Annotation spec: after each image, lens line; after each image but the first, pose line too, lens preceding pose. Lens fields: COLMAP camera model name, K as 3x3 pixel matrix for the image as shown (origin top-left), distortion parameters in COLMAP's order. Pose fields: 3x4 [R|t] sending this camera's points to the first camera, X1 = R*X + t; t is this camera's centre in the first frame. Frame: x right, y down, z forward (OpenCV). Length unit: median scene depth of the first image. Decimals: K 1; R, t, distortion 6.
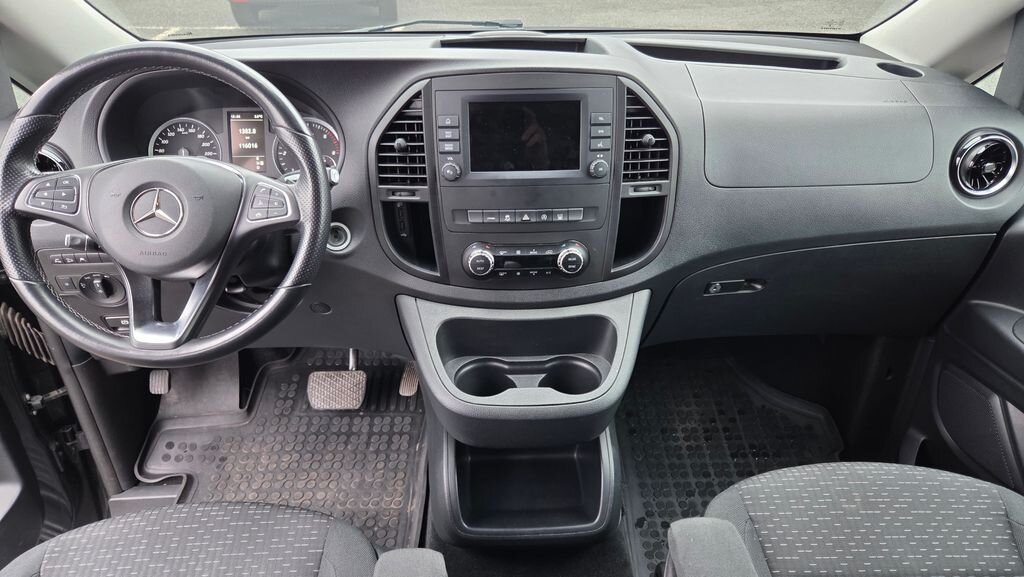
lens RADIAL K [[662.8, 0, 512.0], [0, 662.8, 288.5], [0, 0, 1]] dist [0.049104, -0.033619]
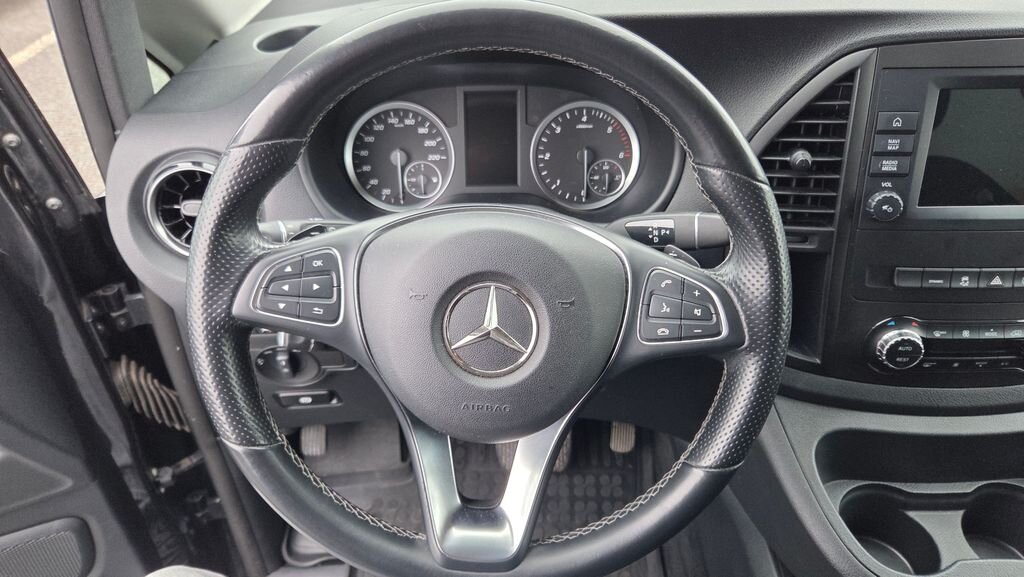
lens RADIAL K [[662.8, 0, 512.0], [0, 662.8, 288.5], [0, 0, 1]] dist [0.049104, -0.033619]
pose [[0.999667, 0.012064, -0.022818, -0.362756], [-0.009586, 0.994345, 0.105761, -0.144243], [0.023965, -0.105507, 0.994130, 0.343346]]
